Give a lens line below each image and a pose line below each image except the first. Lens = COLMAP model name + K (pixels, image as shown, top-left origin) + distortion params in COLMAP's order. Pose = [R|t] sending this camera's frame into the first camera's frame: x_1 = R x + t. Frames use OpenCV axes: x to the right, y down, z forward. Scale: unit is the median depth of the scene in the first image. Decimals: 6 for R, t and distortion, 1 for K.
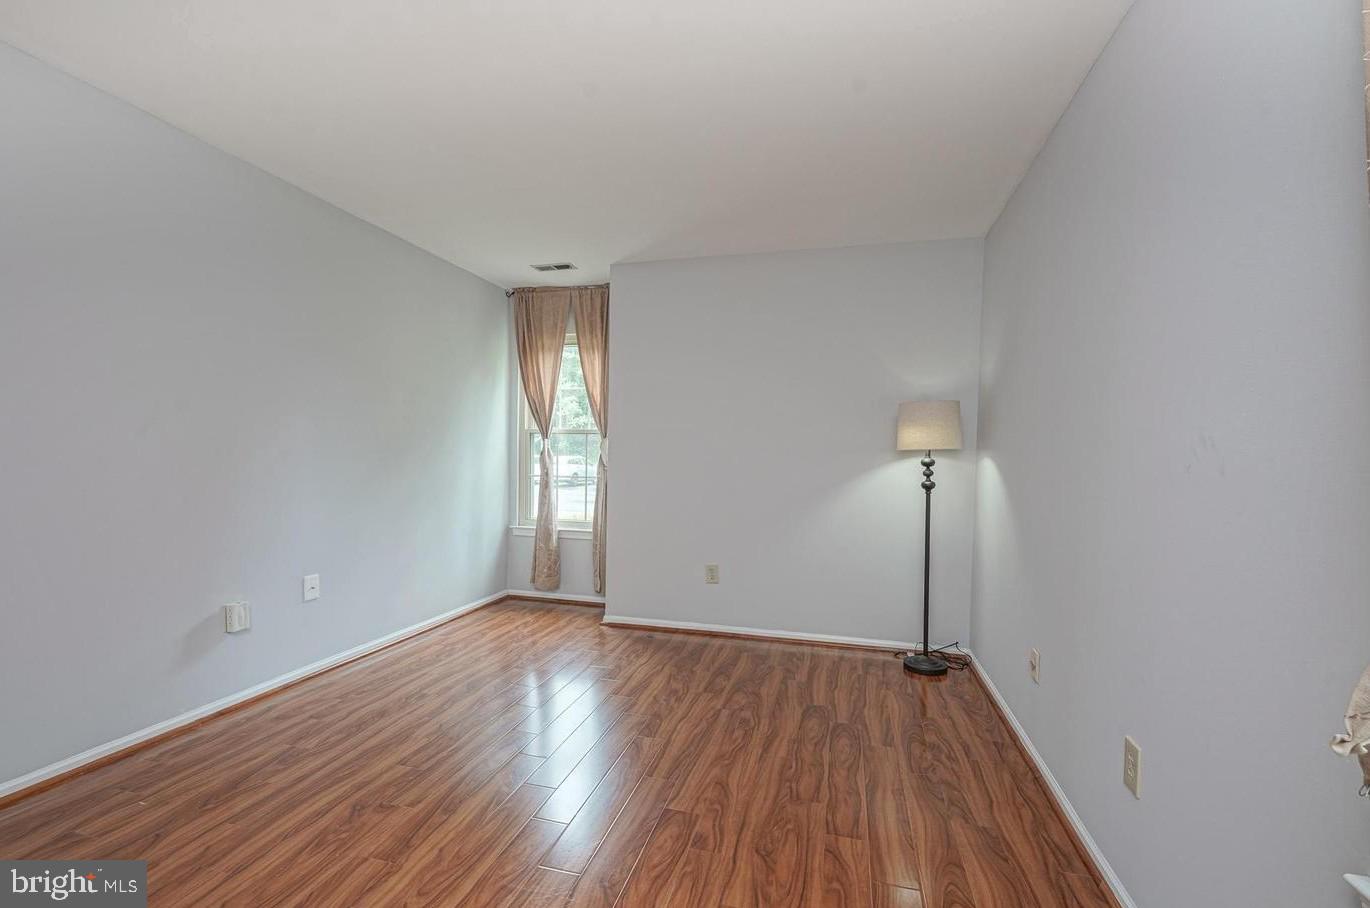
lens RADIAL K [[578.1, 0, 685.0], [0, 578.1, 454.0], [0, 0, 1]] dist [0.000192, 0.000063]
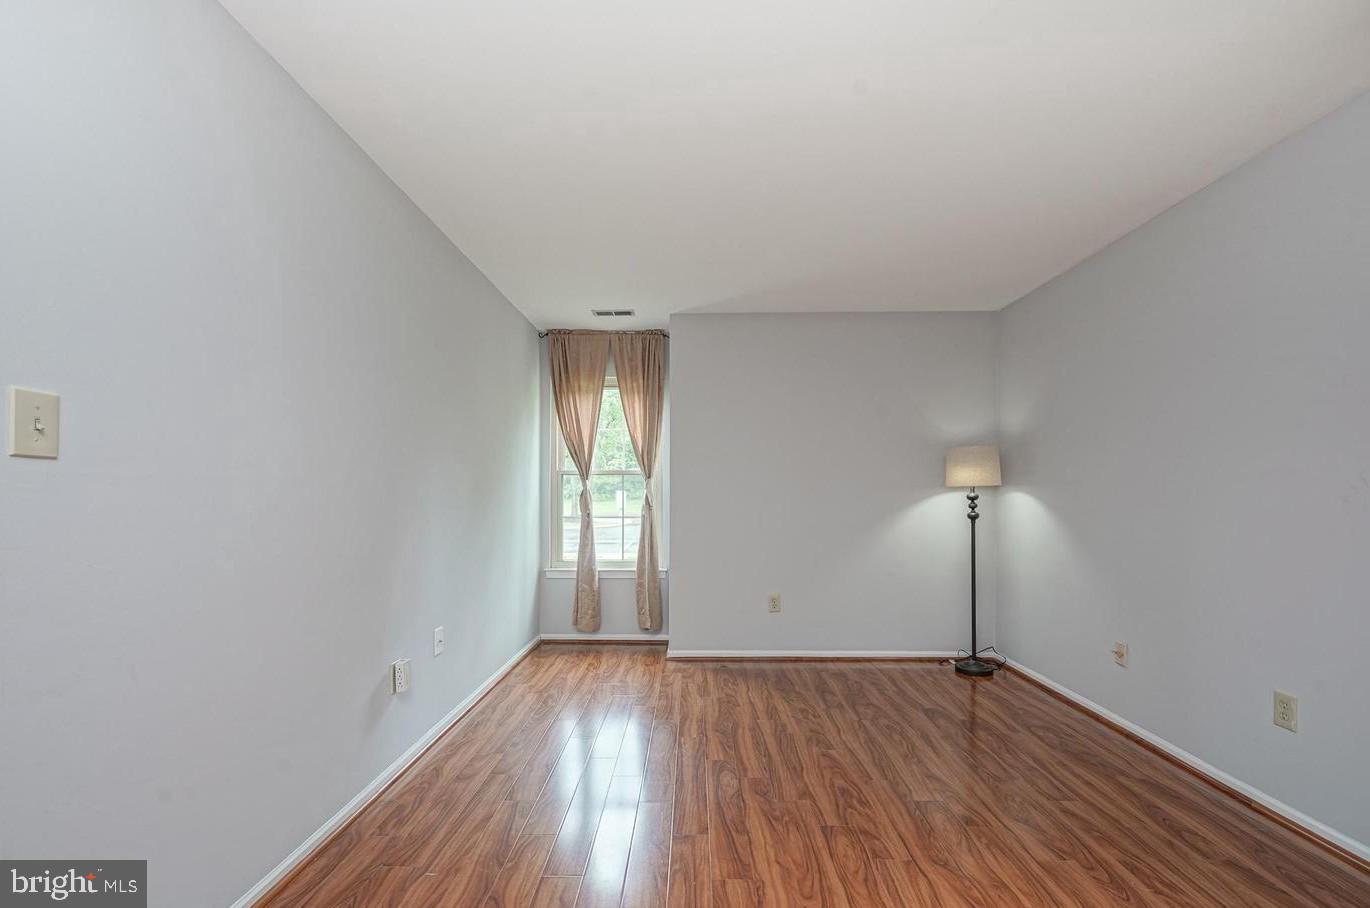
lens RADIAL K [[574.1, 0, 678.7], [0, 574.1, 475.8], [0, 0, 1]] dist [-0.001079, 0.000057]
pose [[0.971655, -0.008247, 0.236258, -0.361289], [0.015135, 0.999511, -0.027357, -0.004414], [-0.235916, 0.030157, 0.971305, -0.007670]]
